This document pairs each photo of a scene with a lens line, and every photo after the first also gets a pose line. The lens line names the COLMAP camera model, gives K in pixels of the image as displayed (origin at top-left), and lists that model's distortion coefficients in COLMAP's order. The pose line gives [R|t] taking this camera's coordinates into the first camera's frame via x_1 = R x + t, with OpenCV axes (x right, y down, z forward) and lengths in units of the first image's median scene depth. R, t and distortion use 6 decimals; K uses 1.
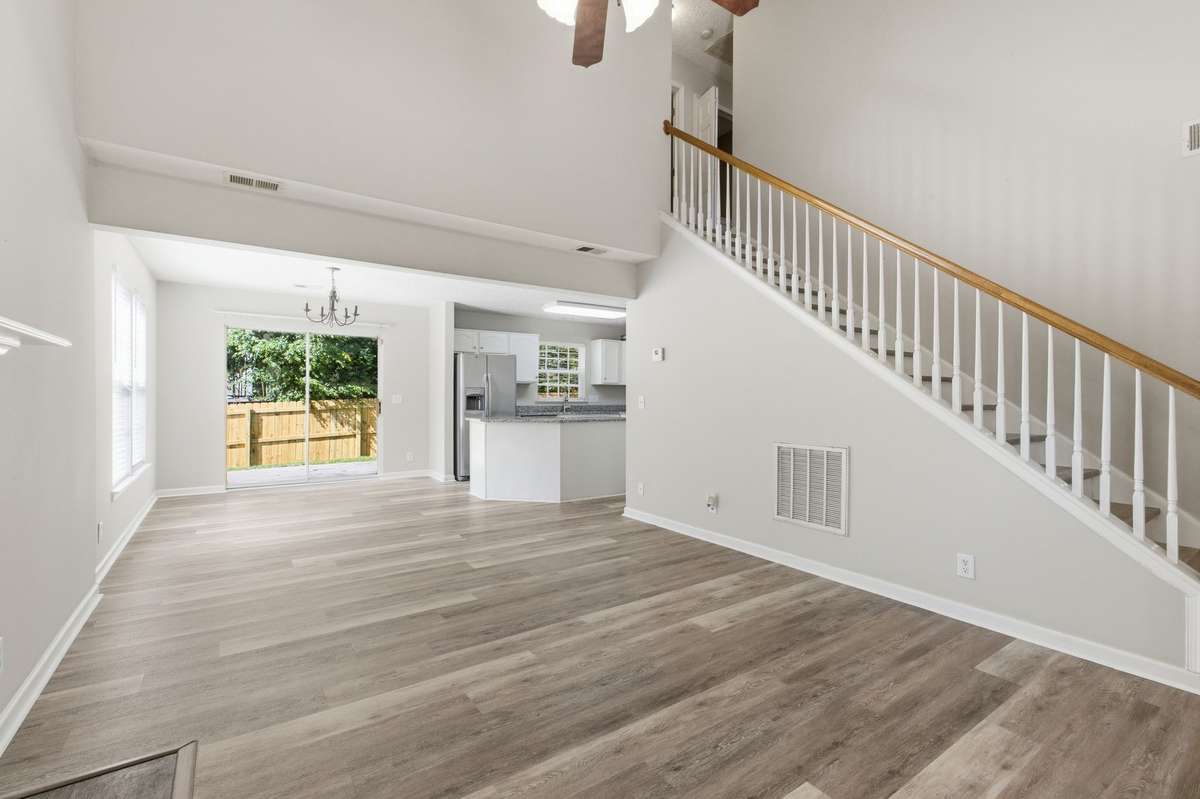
lens RADIAL K [[533.0, 0, 603.8], [0, 533.0, 396.9], [0, 0, 1]] dist [-0.001700, -0.000308]
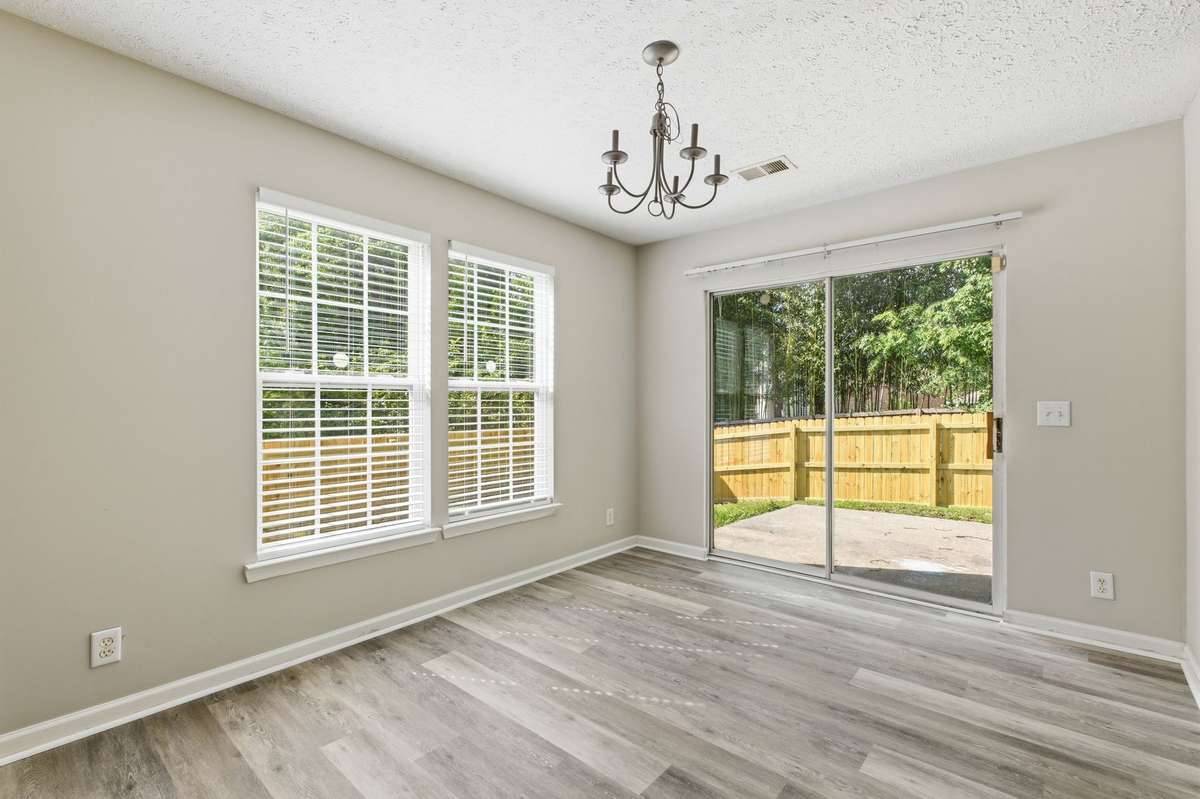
lens RADIAL K [[525.9, 0, 603.3], [0, 525.9, 399.9], [0, 0, 1]] dist [-0.001749, -0.000296]
pose [[0.251915, -0.010861, -0.967688, -0.255837], [0.000631, 0.999939, -0.011059, -0.002673], [0.967749, 0.002176, 0.251907, 1.287013]]
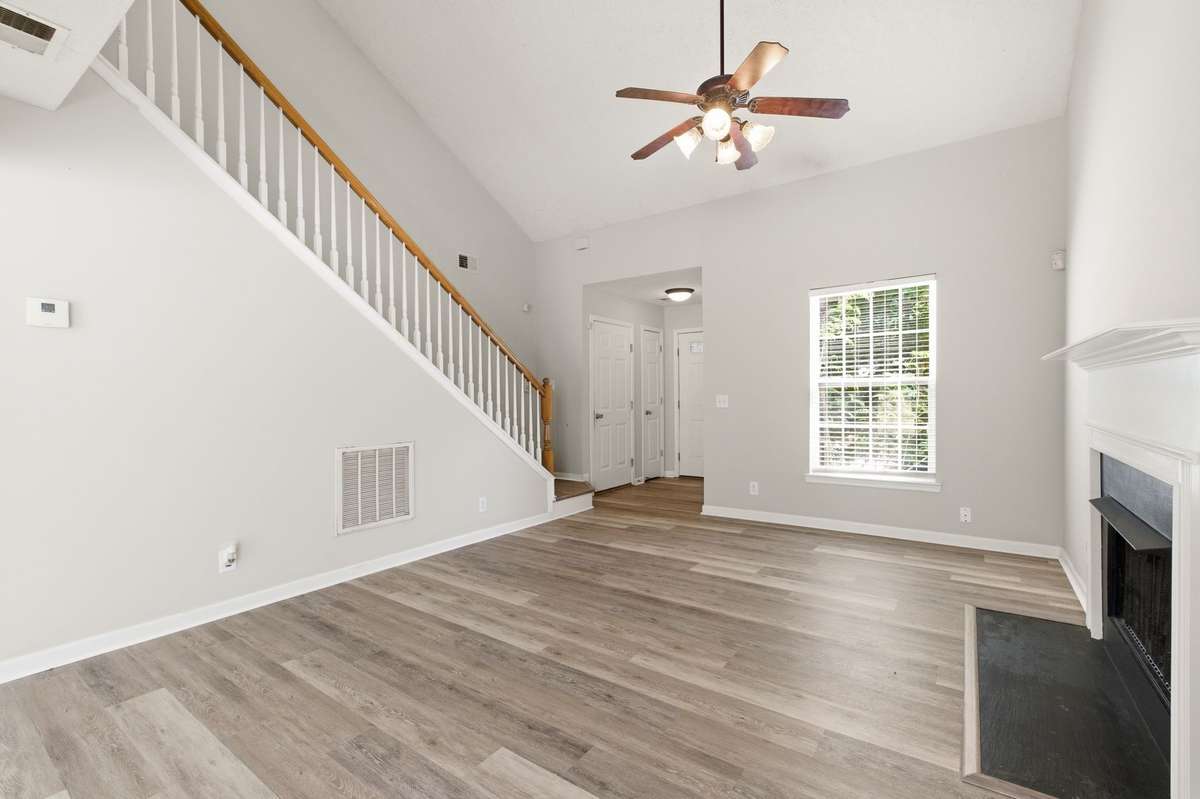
lens RADIAL K [[521.0, 0, 604.2], [0, 521.0, 401.1], [0, 0, 1]] dist [-0.001921, -0.000038]
pose [[-0.338470, -0.009764, 0.940927, -0.686036], [0.009190, 0.999864, 0.013681, -0.003537], [-0.940932, 0.013278, -0.338334, 0.923809]]
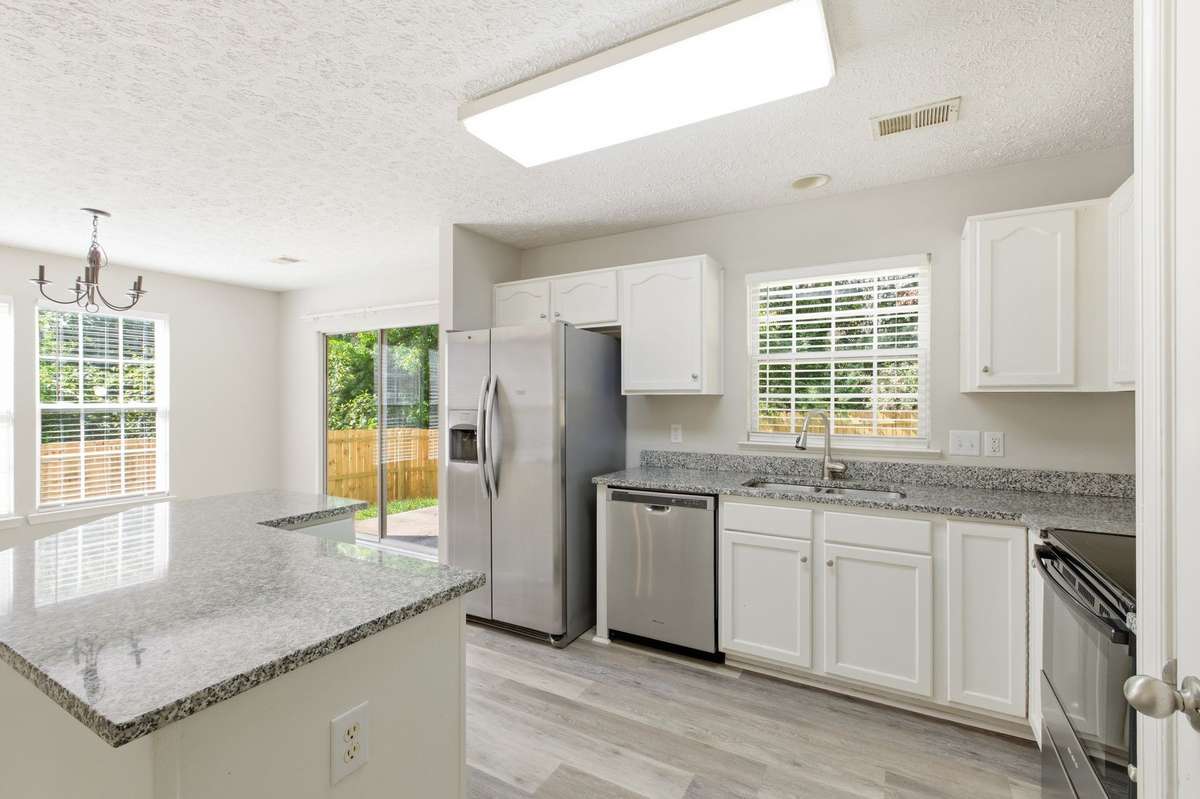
lens RADIAL K [[521.0, 0, 604.2], [0, 521.0, 401.1], [0, 0, 1]] dist [-0.001921, -0.000038]
pose [[0.433543, -0.000785, -0.901133, 0.370902], [0.000348, 1.000000, -0.000704, -0.048666], [0.901133, -0.000009, 0.433543, 1.851154]]
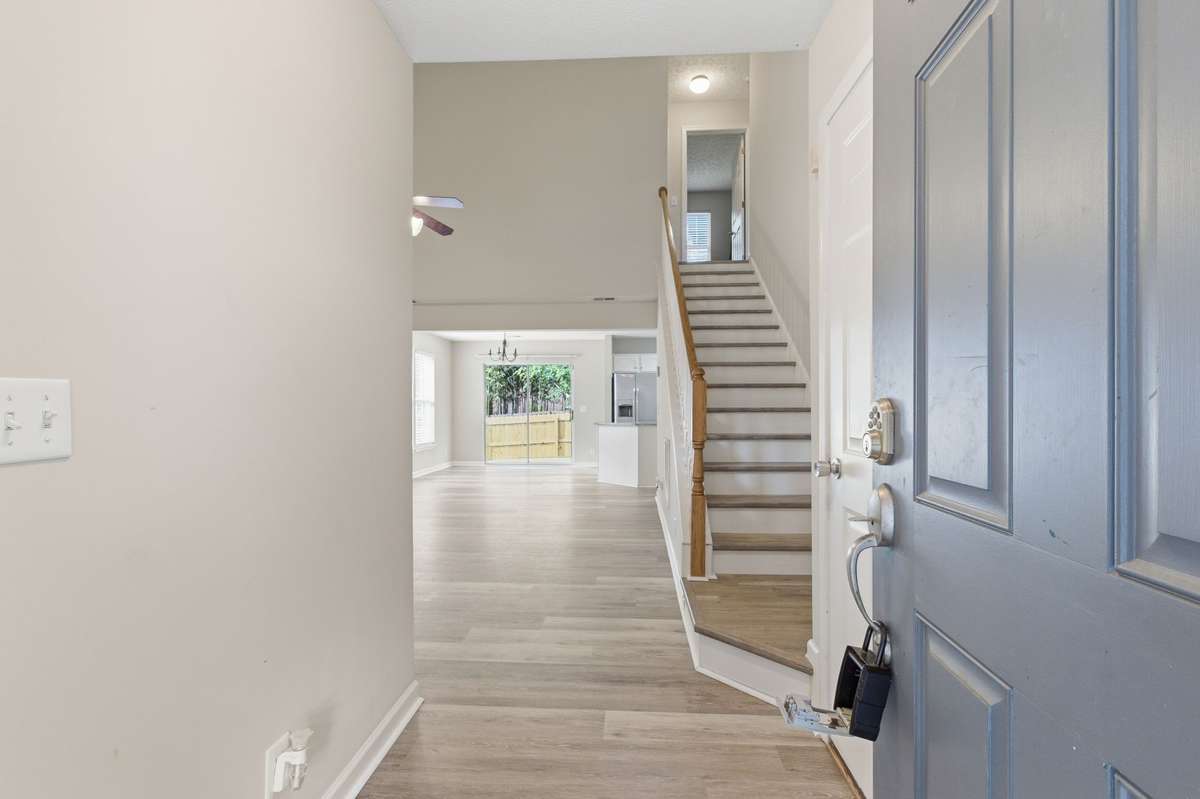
lens RADIAL K [[546.8, 0, 600.0], [0, 546.8, 399.5], [0, 0, 1]] dist [-0.098294, 0.000015]
pose [[0.780320, -0.015488, -0.625189, 1.090621], [0.004083, 0.999798, -0.019672, 0.016721], [0.625367, 0.012798, 0.780226, -0.146743]]
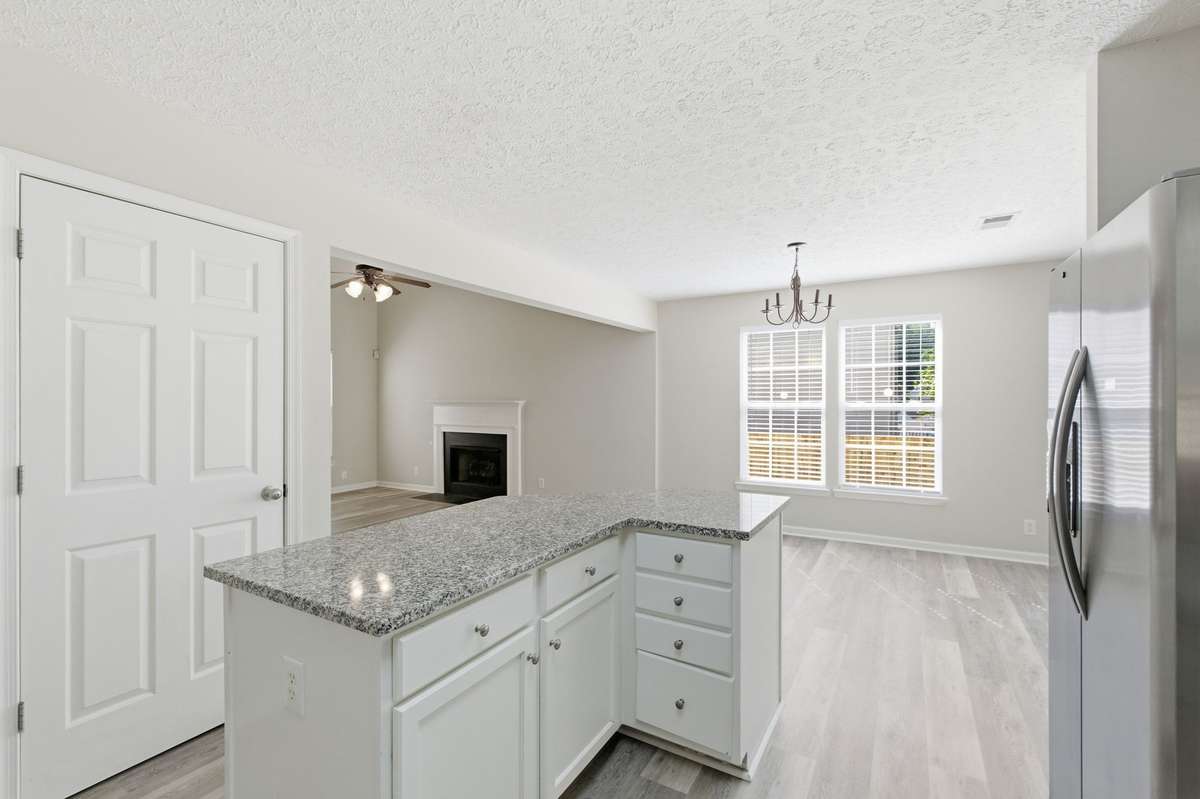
lens RADIAL K [[521.0, 0, 604.2], [0, 521.0, 401.1], [0, 0, 1]] dist [-0.001921, -0.000038]
pose [[-0.906308, 0.000626, -0.422618, 0.021633], [-0.000124, 0.999998, 0.001745, -0.052215], [0.422618, 0.001634, -0.906306, 2.241538]]
